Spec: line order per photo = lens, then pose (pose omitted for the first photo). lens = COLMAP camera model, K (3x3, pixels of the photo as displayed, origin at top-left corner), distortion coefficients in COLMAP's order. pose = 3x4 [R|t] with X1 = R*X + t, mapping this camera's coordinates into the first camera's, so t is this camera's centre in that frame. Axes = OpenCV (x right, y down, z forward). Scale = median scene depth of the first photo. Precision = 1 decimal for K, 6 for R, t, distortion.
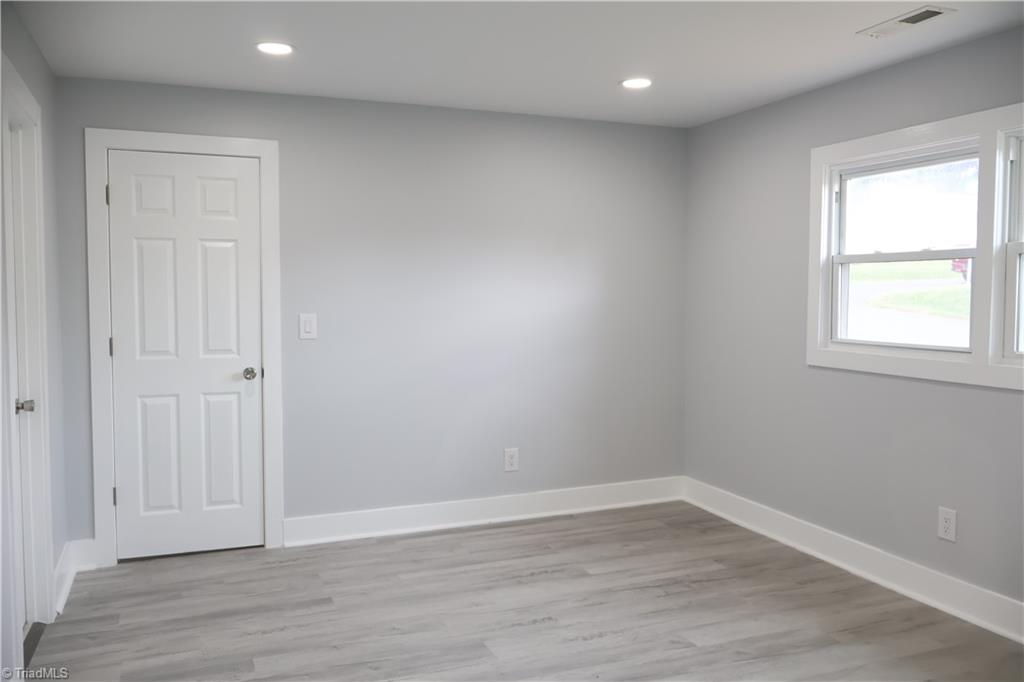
lens RADIAL K [[853.1, 0, 512.0], [0, 853.1, 341.0], [0, 0, 1]] dist [-0.002265, -0.000535]
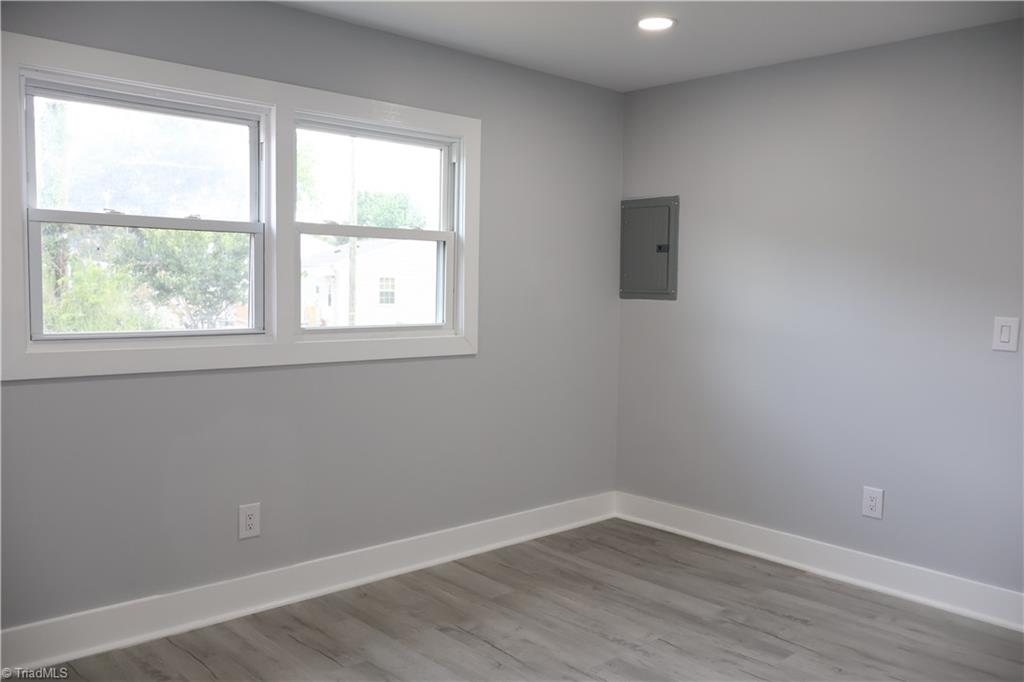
lens RADIAL K [[853.1, 0, 512.0], [0, 853.1, 341.0], [0, 0, 1]] dist [-0.002265, -0.000535]
pose [[-0.362185, -0.081002, 0.928580, -0.440366], [0.028560, 0.994785, 0.097917, -0.062340], [-0.931668, 0.061984, -0.357983, 1.062910]]
